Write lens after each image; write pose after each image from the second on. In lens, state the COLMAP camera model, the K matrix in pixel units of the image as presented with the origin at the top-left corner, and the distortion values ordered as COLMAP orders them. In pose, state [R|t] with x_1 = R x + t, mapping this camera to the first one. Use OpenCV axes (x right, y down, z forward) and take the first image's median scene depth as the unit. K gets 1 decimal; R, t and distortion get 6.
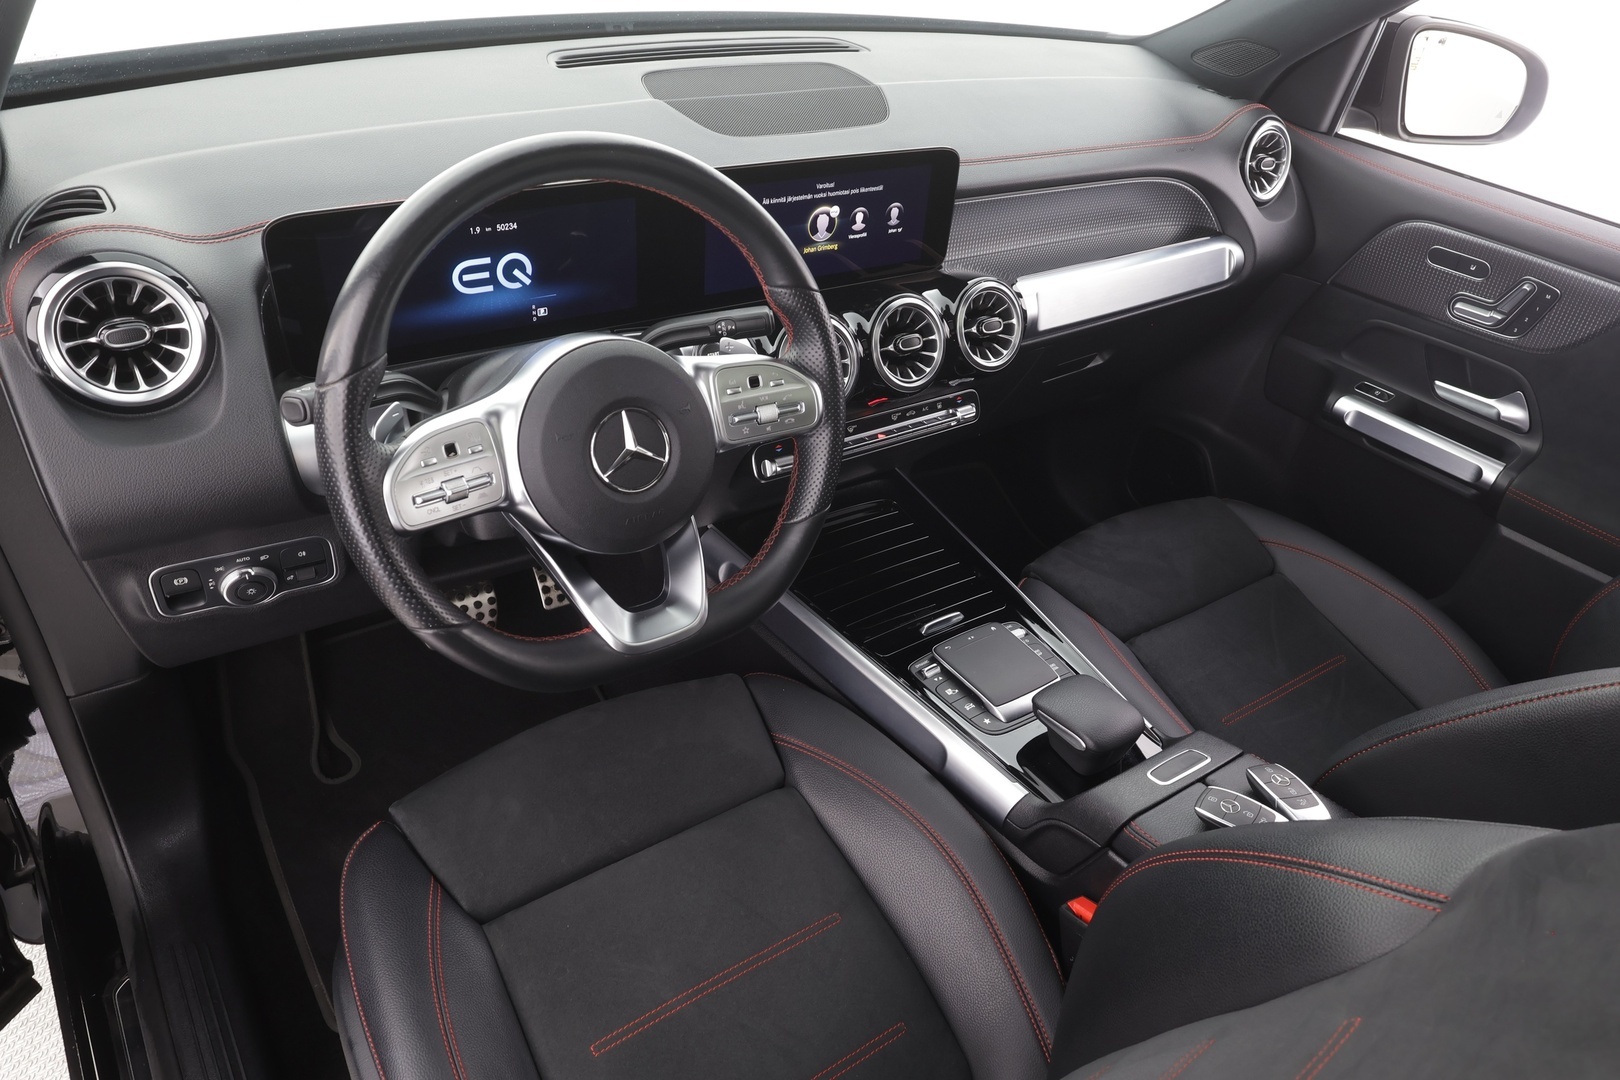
lens RADIAL K [[1102.5, 0, 806.8], [0, 1102.5, 544.8], [0, 0, 1]] dist [0.005320, -0.000584]
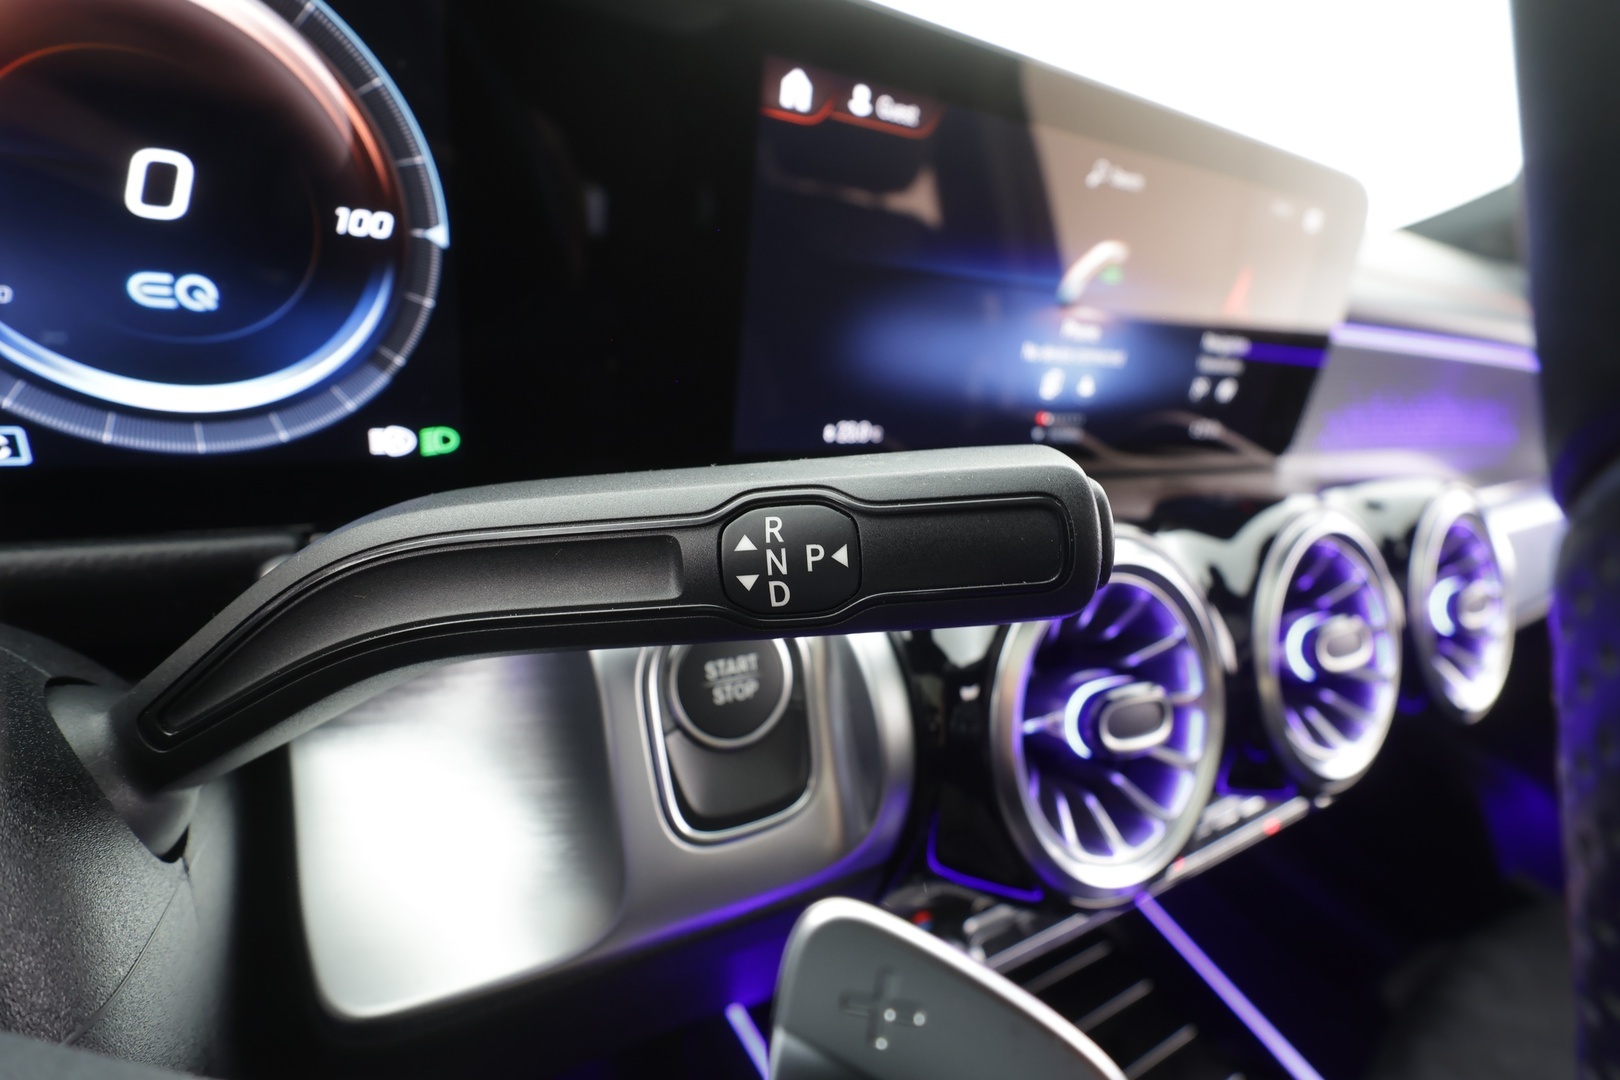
lens RADIAL K [[748.5, 0, 814.5], [0, 748.5, 540.7], [0, 0, 1]] dist [-0.000854, 0.000839]
pose [[0.995943, 0.070980, -0.055303, -0.054300], [-0.081691, 0.970930, -0.224991, -0.148961], [0.037725, 0.228596, 0.972790, 0.760295]]
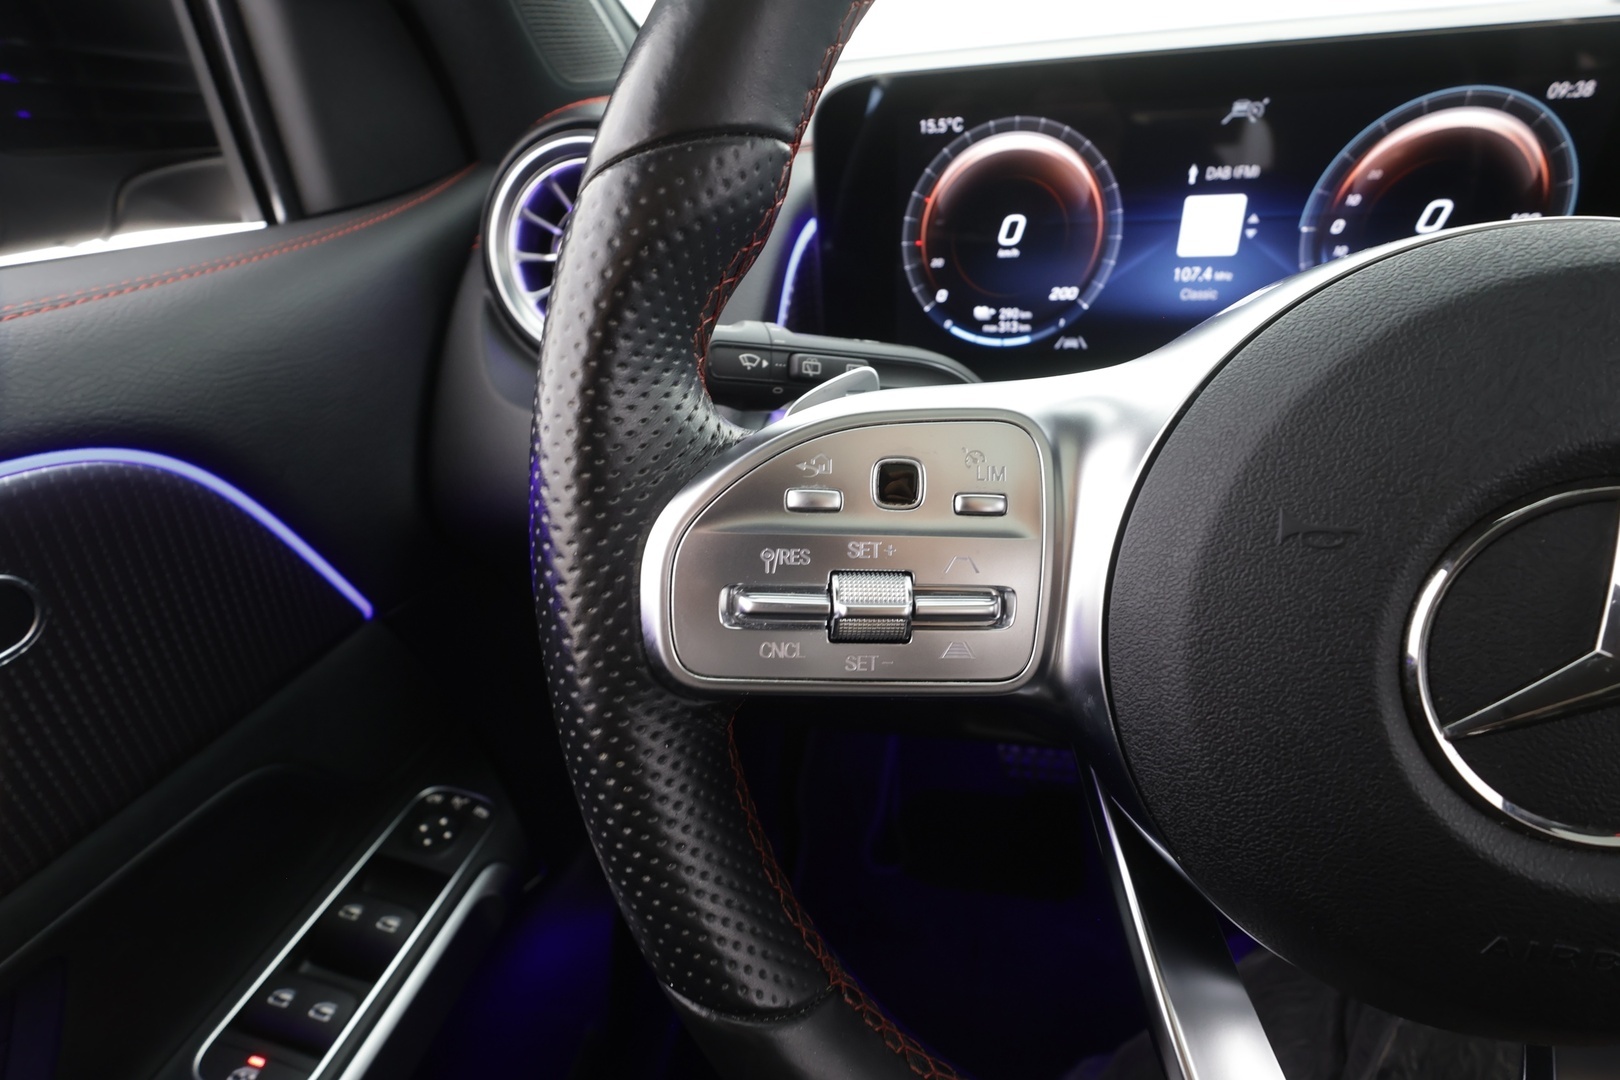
lens RADIAL K [[763.1, 0, 809.6], [0, 763.1, 545.9], [0, 0, 1]] dist [-0.016396, 0.005386]
pose [[0.699753, 0.221991, -0.679018, -0.123474], [-0.313423, 0.949531, -0.012564, -0.038230], [0.641959, 0.221611, 0.734014, 0.544991]]
